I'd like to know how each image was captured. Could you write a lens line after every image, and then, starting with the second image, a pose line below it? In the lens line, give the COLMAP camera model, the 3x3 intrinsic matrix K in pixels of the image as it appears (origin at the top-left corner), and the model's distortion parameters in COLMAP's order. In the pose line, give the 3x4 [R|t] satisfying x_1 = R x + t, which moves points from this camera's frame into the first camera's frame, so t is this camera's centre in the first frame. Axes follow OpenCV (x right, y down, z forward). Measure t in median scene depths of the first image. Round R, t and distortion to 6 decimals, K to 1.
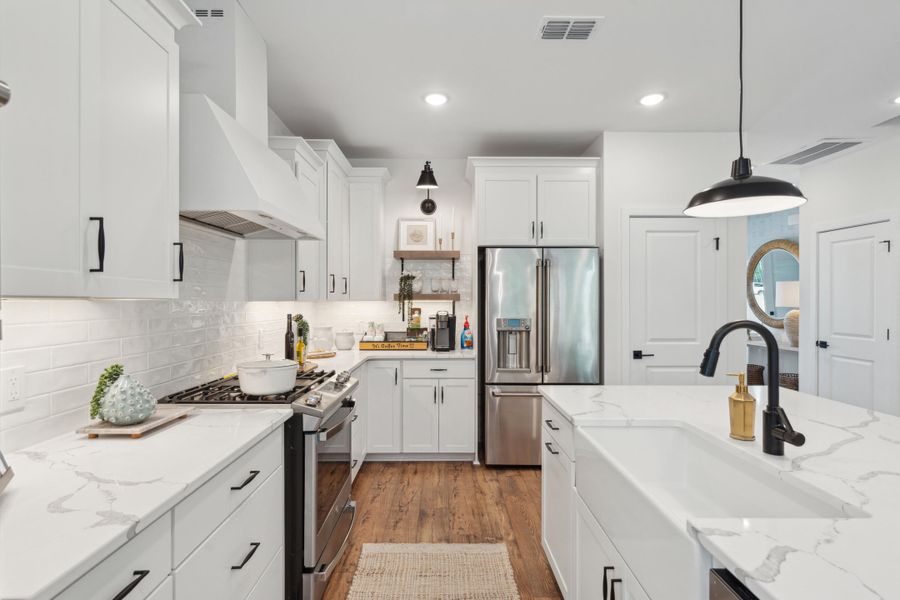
lens RADIAL K [[411.8, 0, 464.3], [0, 411.8, 301.2], [0, 0, 1]] dist [-0.000292, -0.000546]
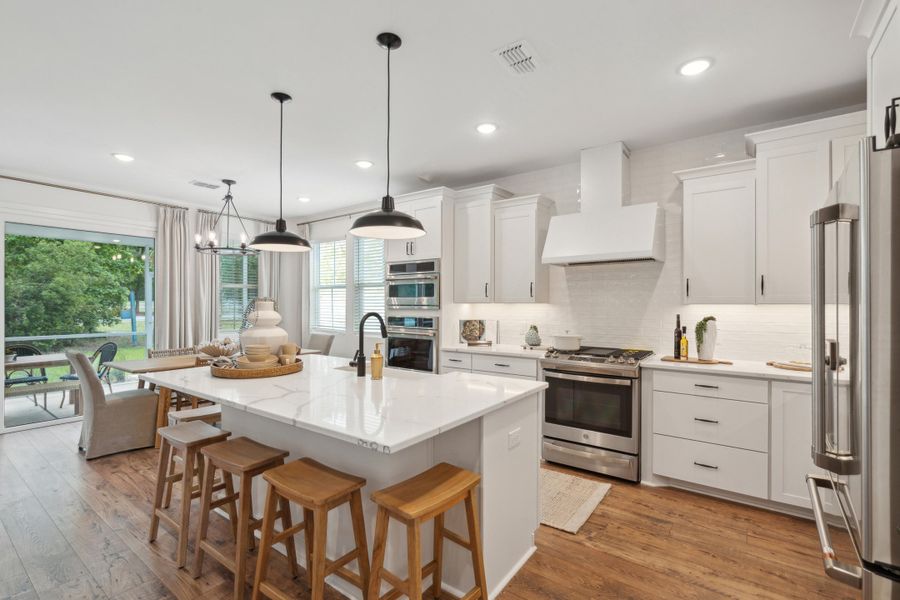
lens RADIAL K [[411.8, 0, 447.3], [0, 411.8, 301.5], [0, 0, 1]] dist [-0.000292, -0.000546]
pose [[-0.609954, -0.009198, -0.792384, 0.890435], [0.001203, 0.999921, -0.012533, 0.004345], [0.792436, -0.008597, -0.609894, 1.078993]]
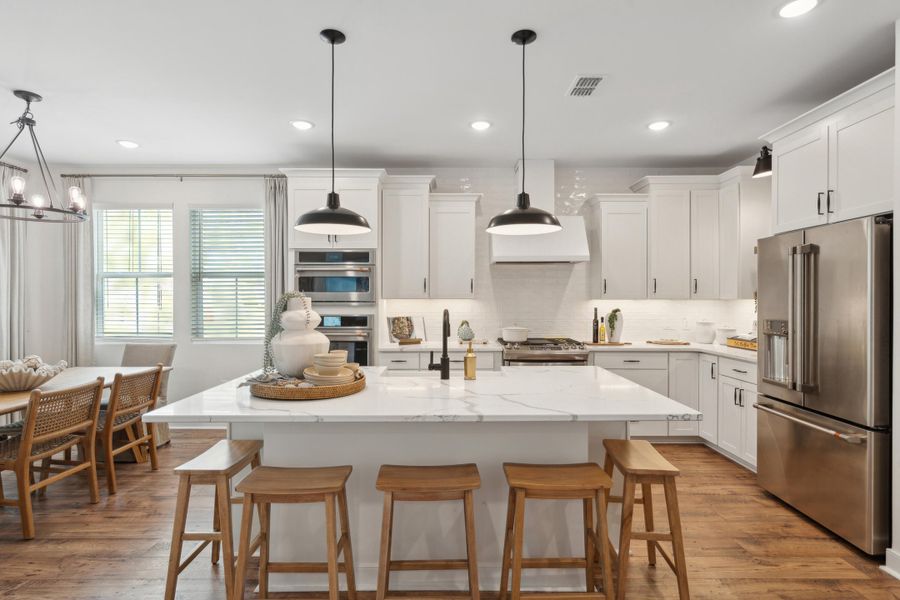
lens RADIAL K [[460.2, 0, 452.3], [0, 460.2, 301.2], [0, 0, 1]] dist [0.010108, 0.000014]
pose [[-0.014482, 0.001037, -0.999895, 1.209570], [0.006594, 0.999978, 0.000942, -0.000978], [0.999873, -0.006579, -0.014488, 0.417660]]
